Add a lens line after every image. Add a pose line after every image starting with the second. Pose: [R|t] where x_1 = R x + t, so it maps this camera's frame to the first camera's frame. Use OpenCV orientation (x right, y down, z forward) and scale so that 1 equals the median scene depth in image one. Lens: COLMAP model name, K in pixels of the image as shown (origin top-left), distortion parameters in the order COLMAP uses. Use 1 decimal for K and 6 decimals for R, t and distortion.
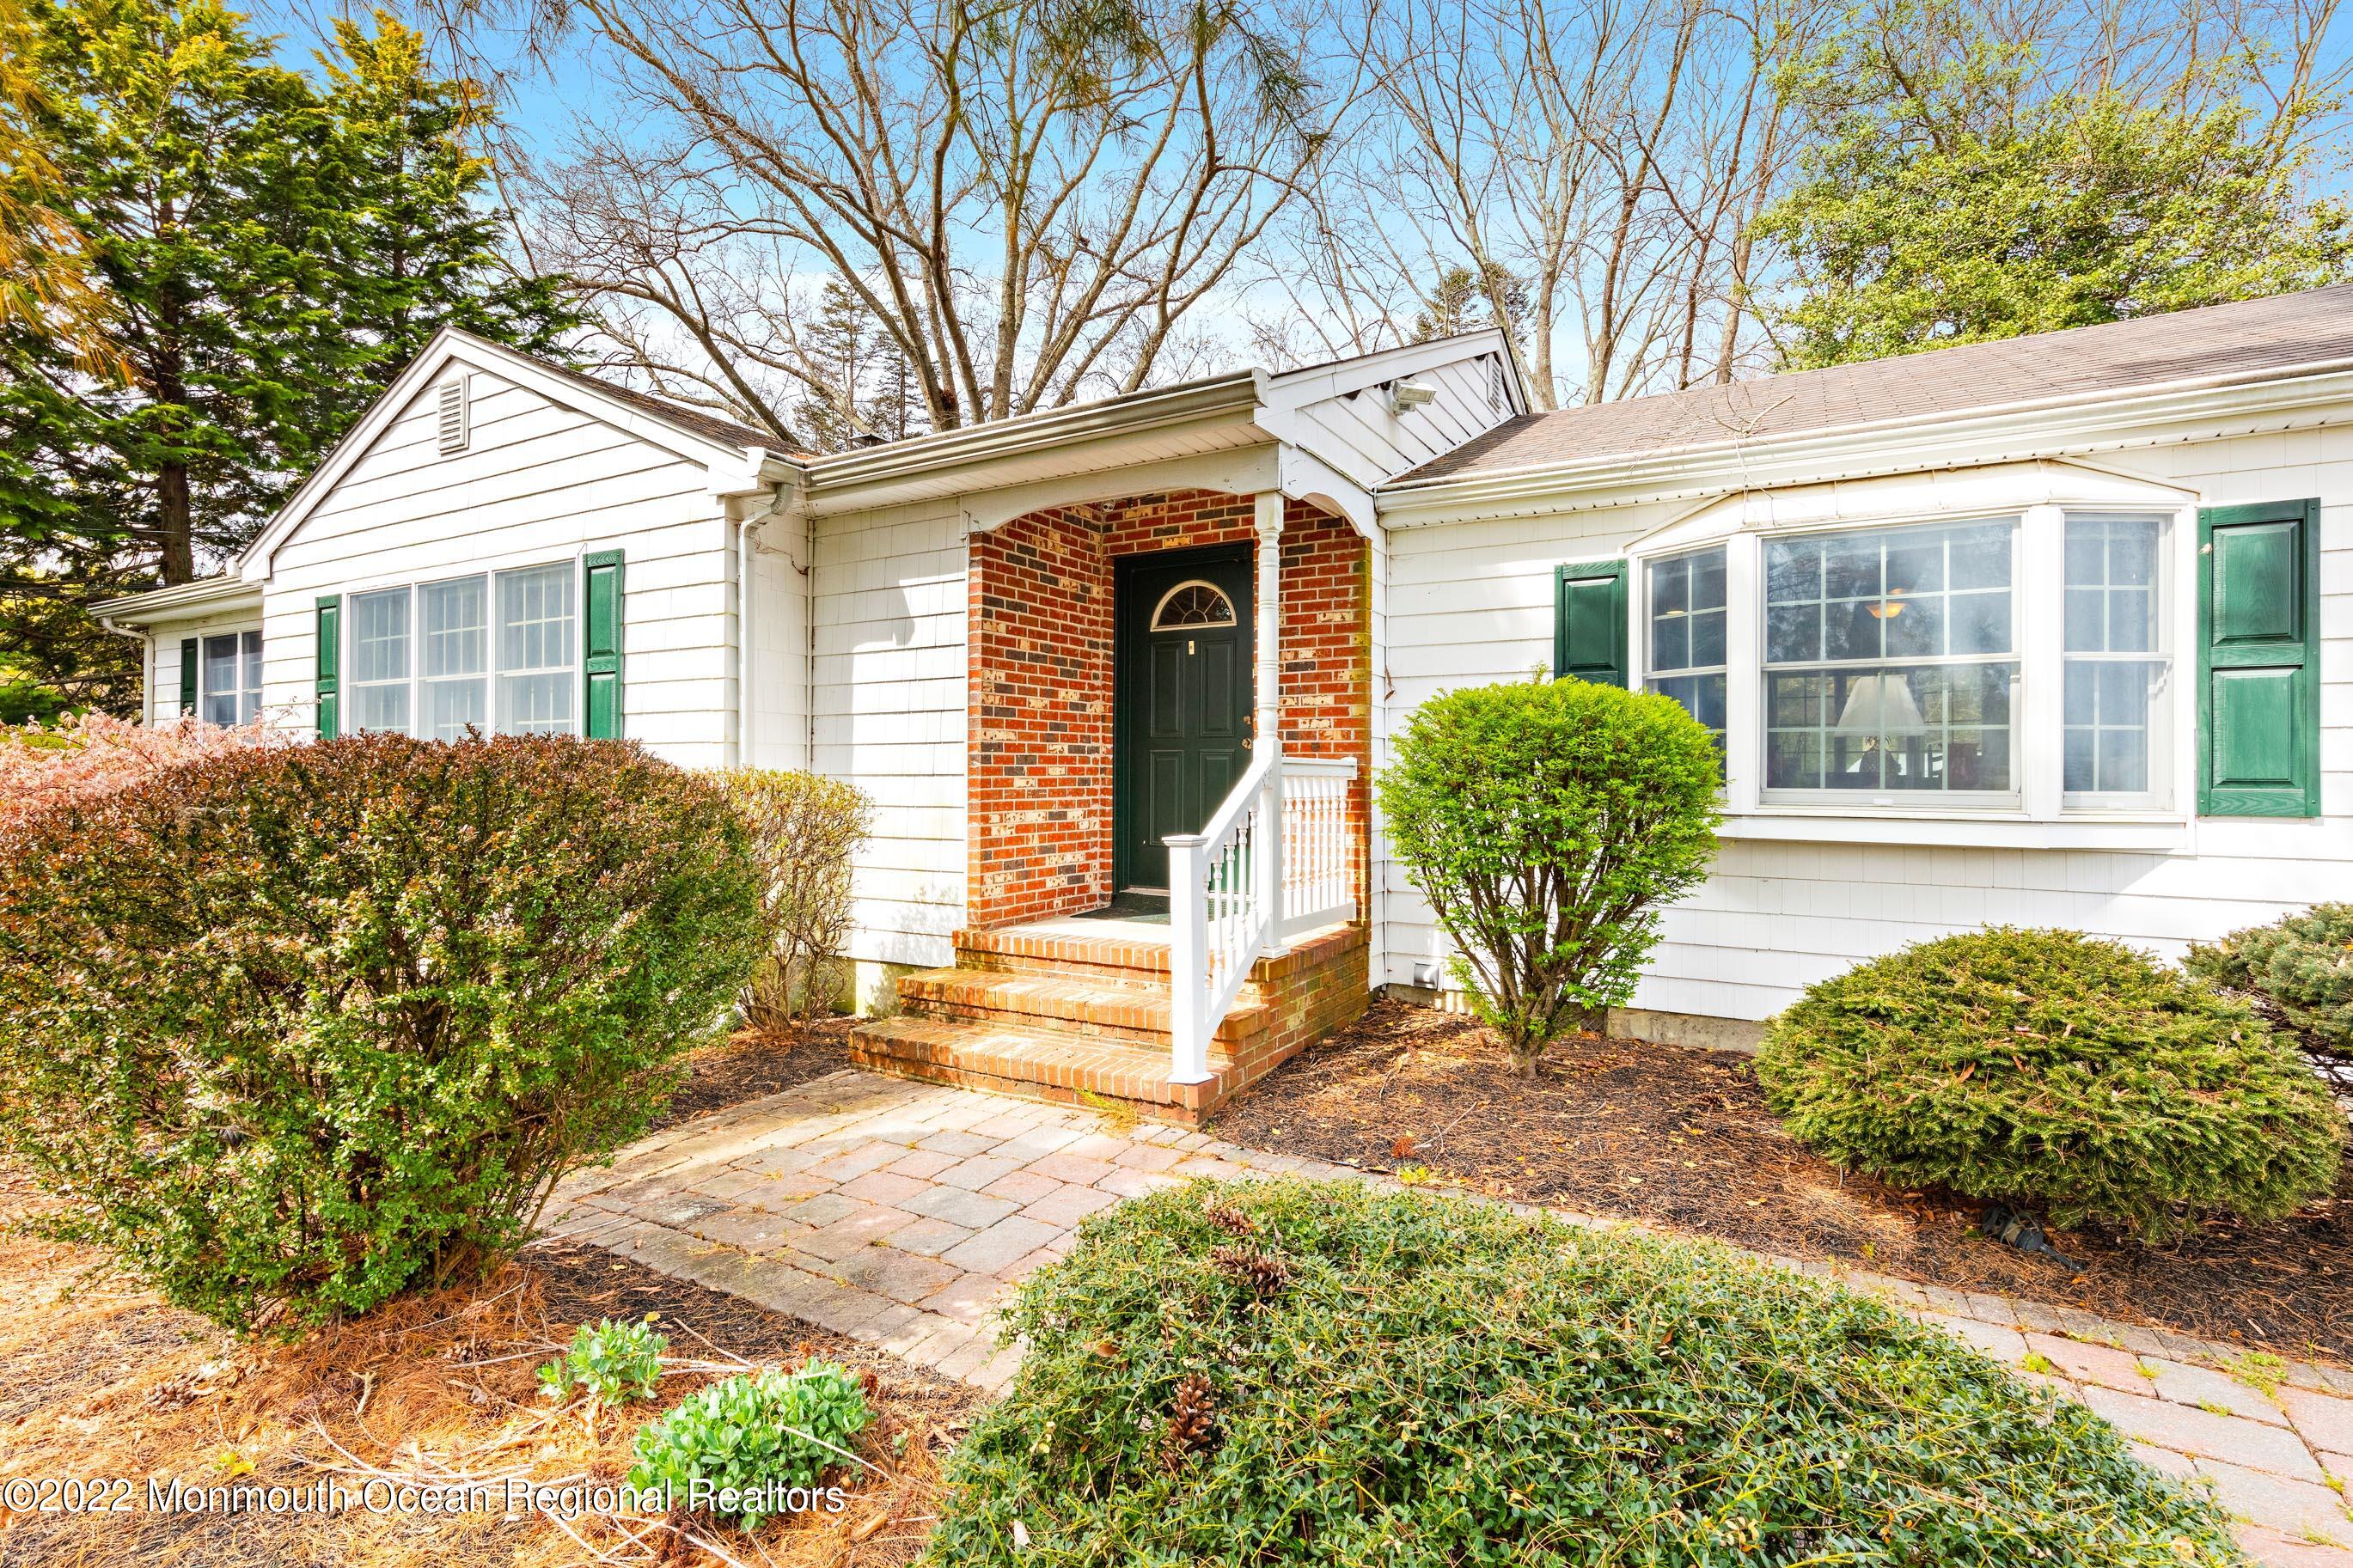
lens RADIAL K [[1052.8, 0, 1185.9], [0, 1052.8, 770.3], [0, 0, 1]] dist [0.012605, 0.000101]
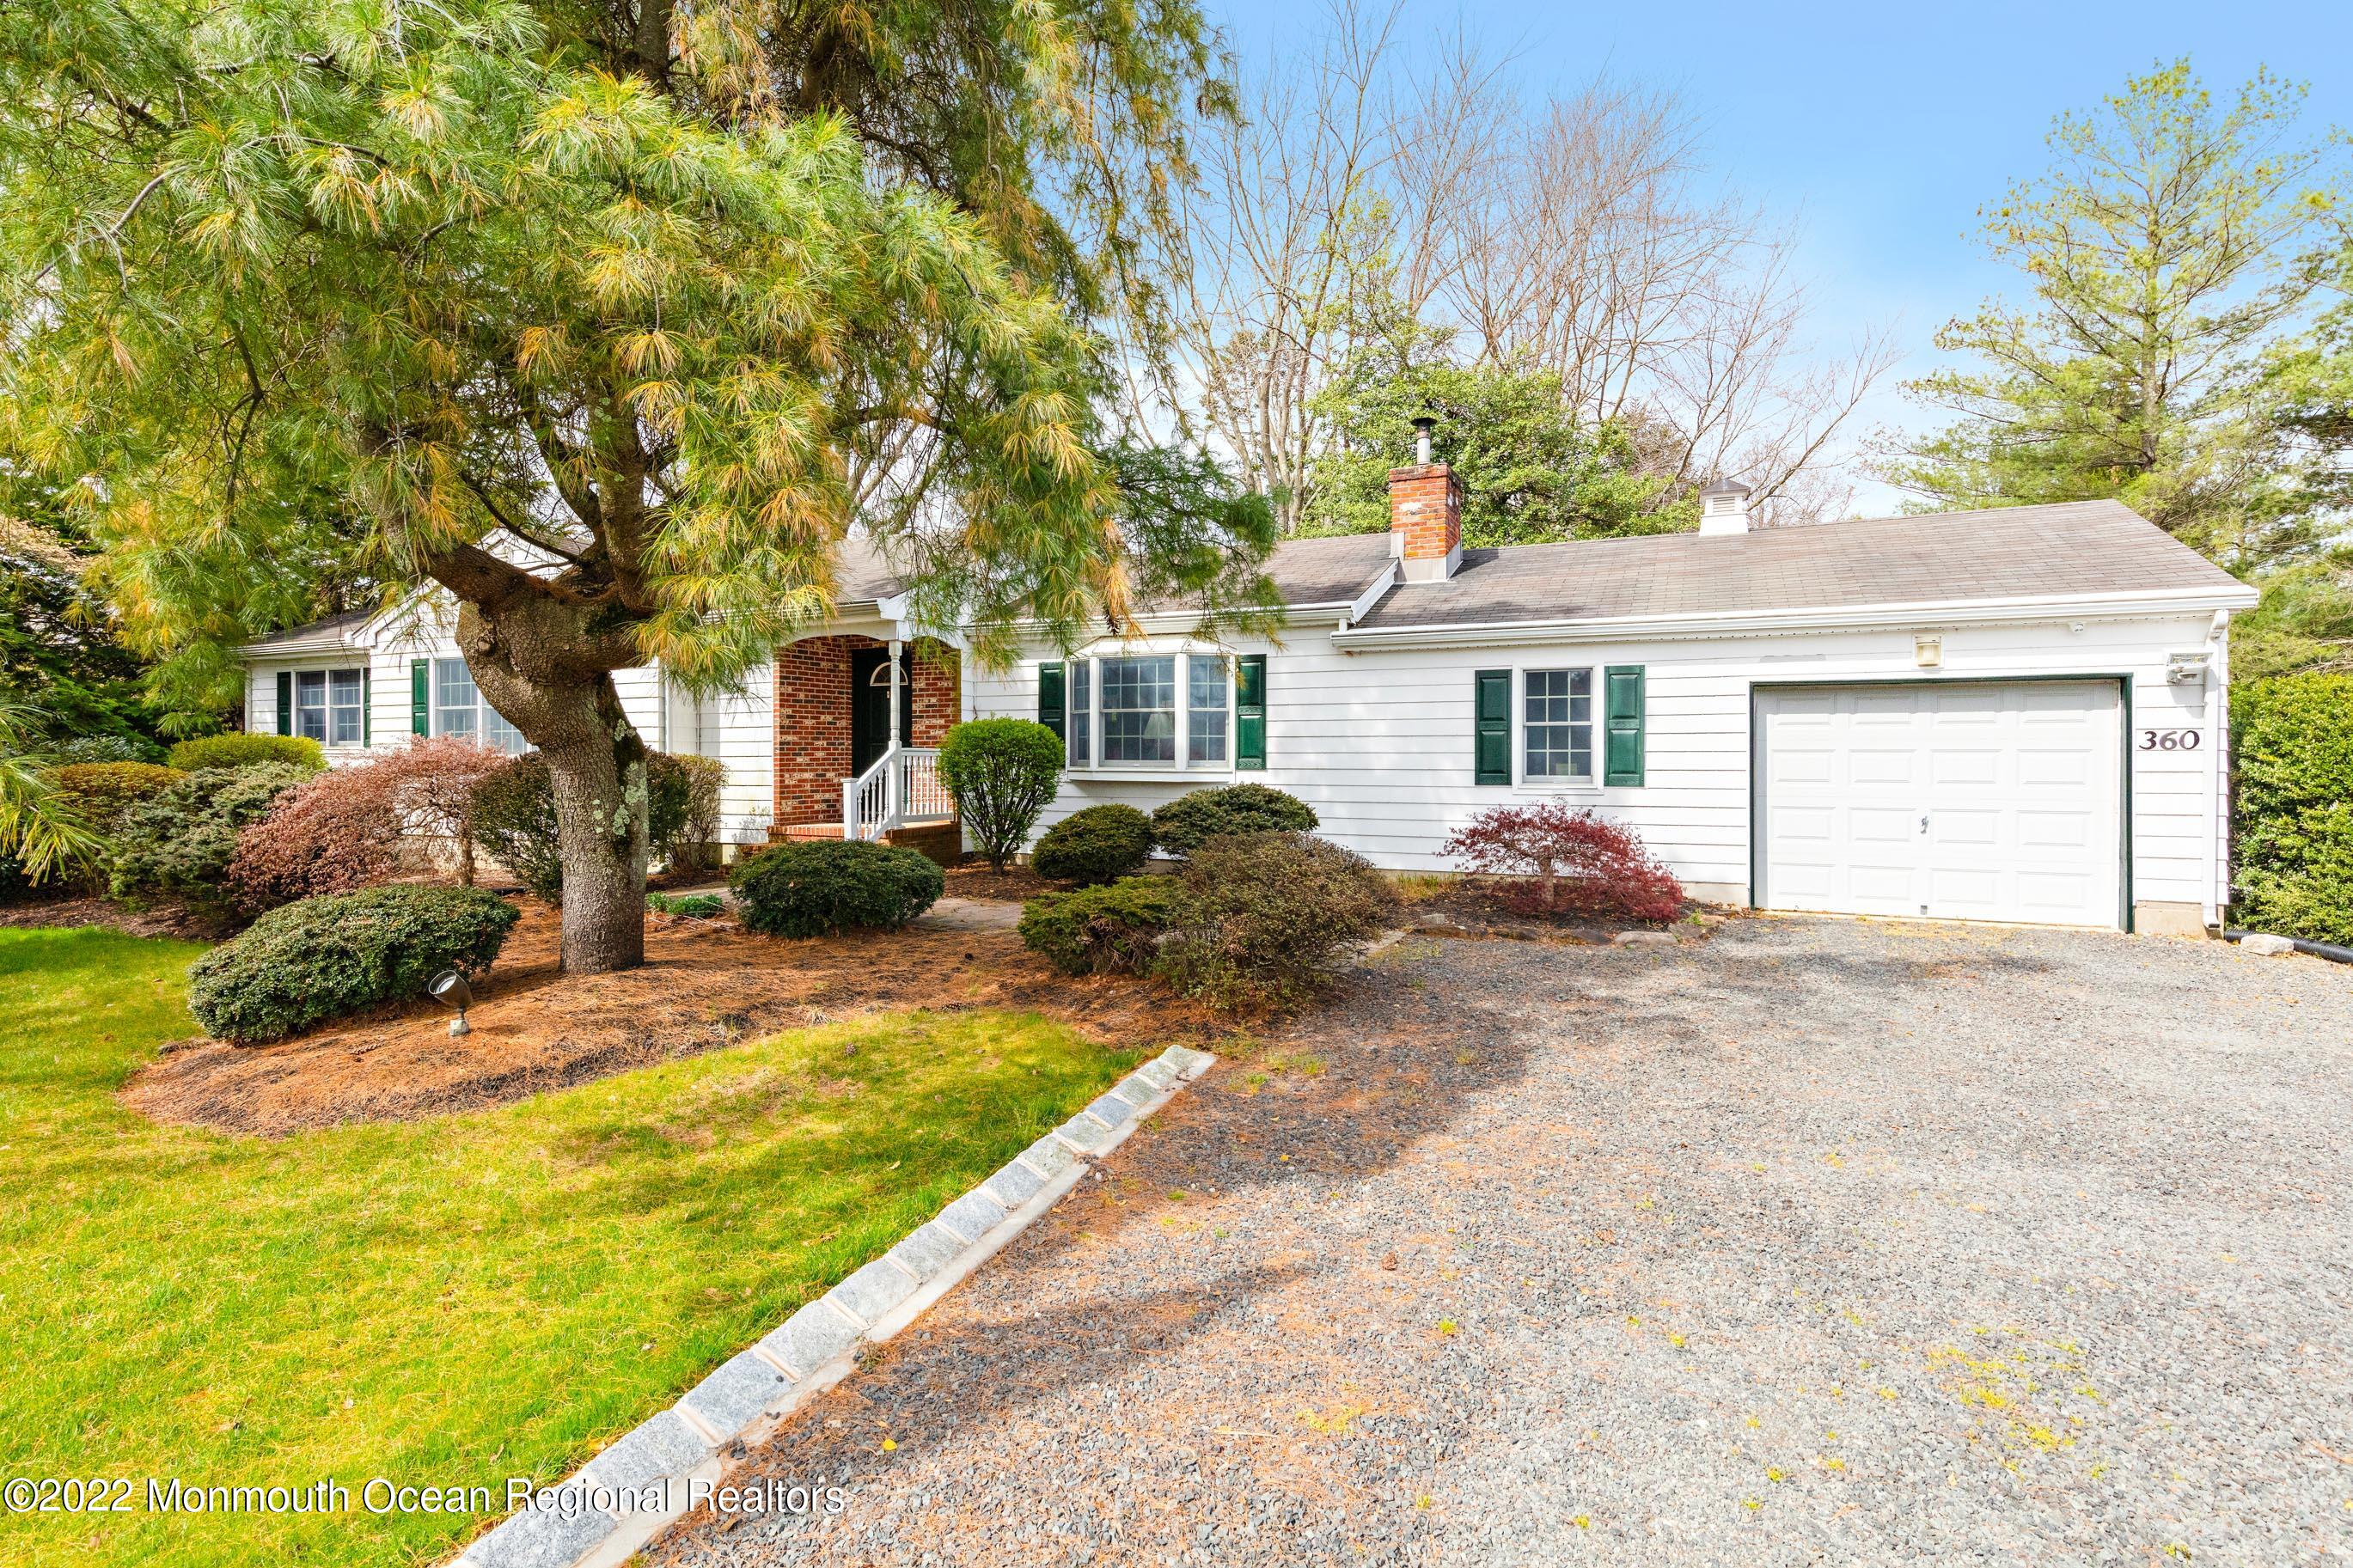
lens RADIAL K [[1072.0, 0, 1170.9], [0, 1072.0, 757.2], [0, 0, 1]] dist [-0.002266, -0.000780]
pose [[0.995761, -0.004294, 0.091876, 0.410714], [0.003908, 0.999983, 0.004380, 0.000139], [-0.091893, -0.004003, 0.995761, -1.299474]]
